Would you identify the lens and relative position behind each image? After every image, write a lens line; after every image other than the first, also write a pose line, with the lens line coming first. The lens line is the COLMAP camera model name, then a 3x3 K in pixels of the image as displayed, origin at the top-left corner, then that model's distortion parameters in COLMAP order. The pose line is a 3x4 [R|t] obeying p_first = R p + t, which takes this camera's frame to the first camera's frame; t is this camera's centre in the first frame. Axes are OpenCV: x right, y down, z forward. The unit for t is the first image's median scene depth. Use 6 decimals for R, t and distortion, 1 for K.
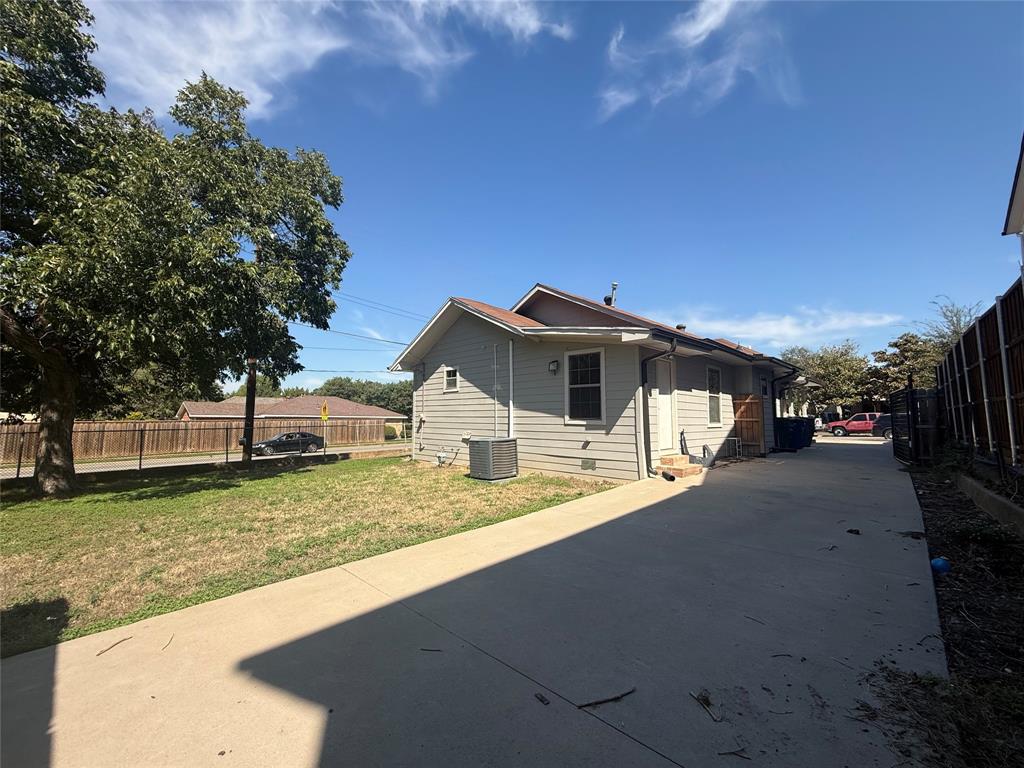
lens RADIAL K [[414.6, 0, 515.3], [0, 414.6, 384.1], [0, 0, 1]] dist [-0.001580, 0.000283]
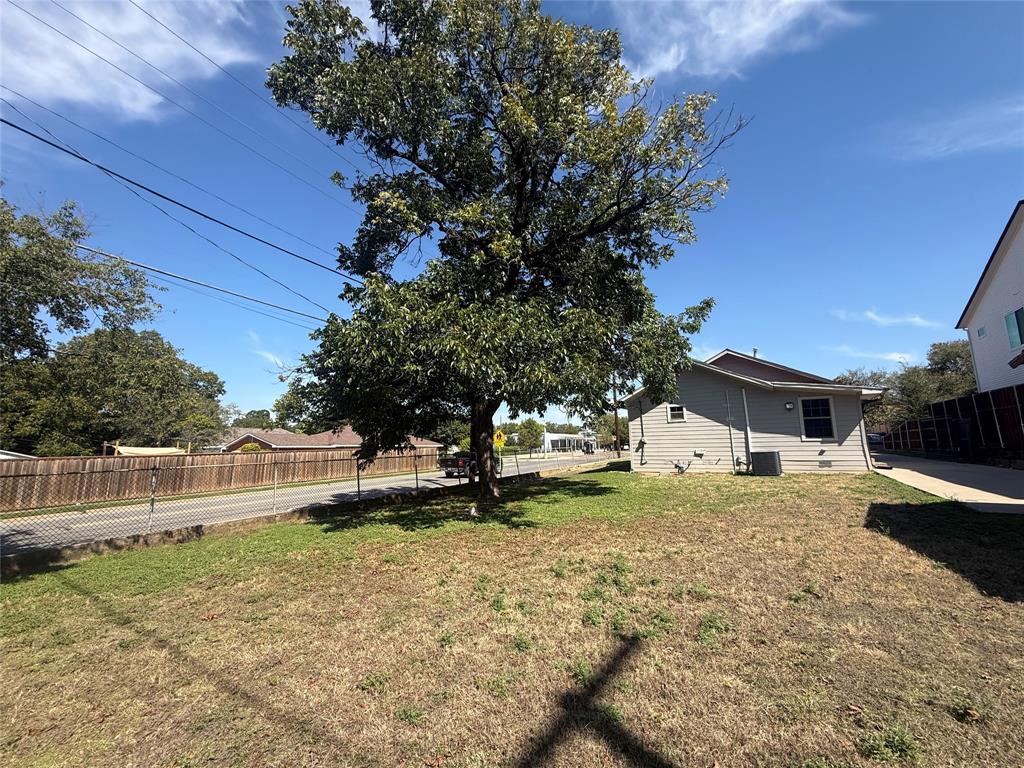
lens RADIAL K [[414.6, 0, 505.8], [0, 414.6, 381.6], [0, 0, 1]] dist [-0.001580, 0.000283]
pose [[0.977758, 0.012488, 0.209365, -1.042676], [0.002904, 0.997324, -0.073048, -0.016913], [-0.209717, 0.072031, 0.975105, -0.289372]]
